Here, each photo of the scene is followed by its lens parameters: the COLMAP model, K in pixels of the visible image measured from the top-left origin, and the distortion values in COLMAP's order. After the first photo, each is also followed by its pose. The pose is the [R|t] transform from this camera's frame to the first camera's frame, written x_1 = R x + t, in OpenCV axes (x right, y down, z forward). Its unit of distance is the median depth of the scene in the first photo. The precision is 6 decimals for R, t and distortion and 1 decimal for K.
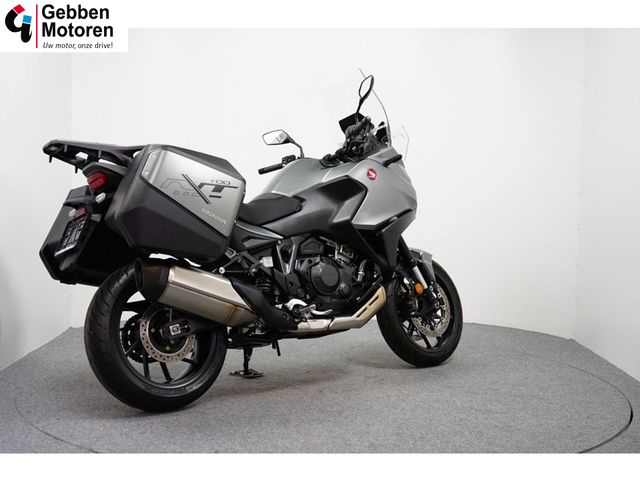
lens RADIAL K [[883.1, 0, 320.0], [0, 883.1, 240.0], [0, 0, 1]] dist [-0.205898, -0.021943]
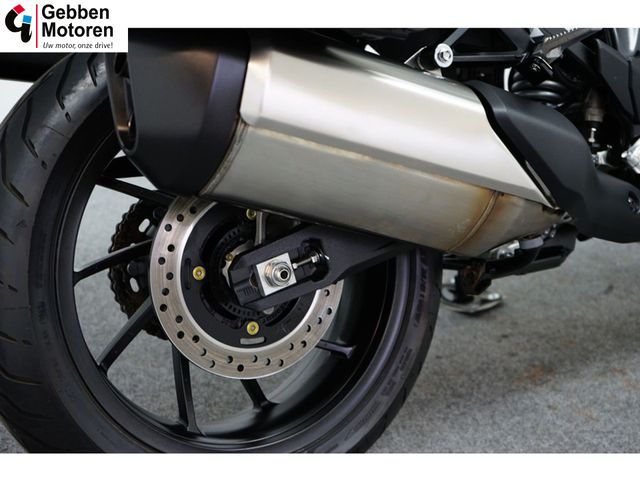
lens RADIAL K [[933.9, 0, 320.0], [0, 933.9, 240.0], [0, 0, 1]] dist [-0.022037, -0.046716]
pose [[0.992189, 0.025671, -0.122071, -0.114765], [0.010661, 0.957564, 0.288024, 0.005696], [0.124285, -0.287076, 0.949811, 0.718119]]
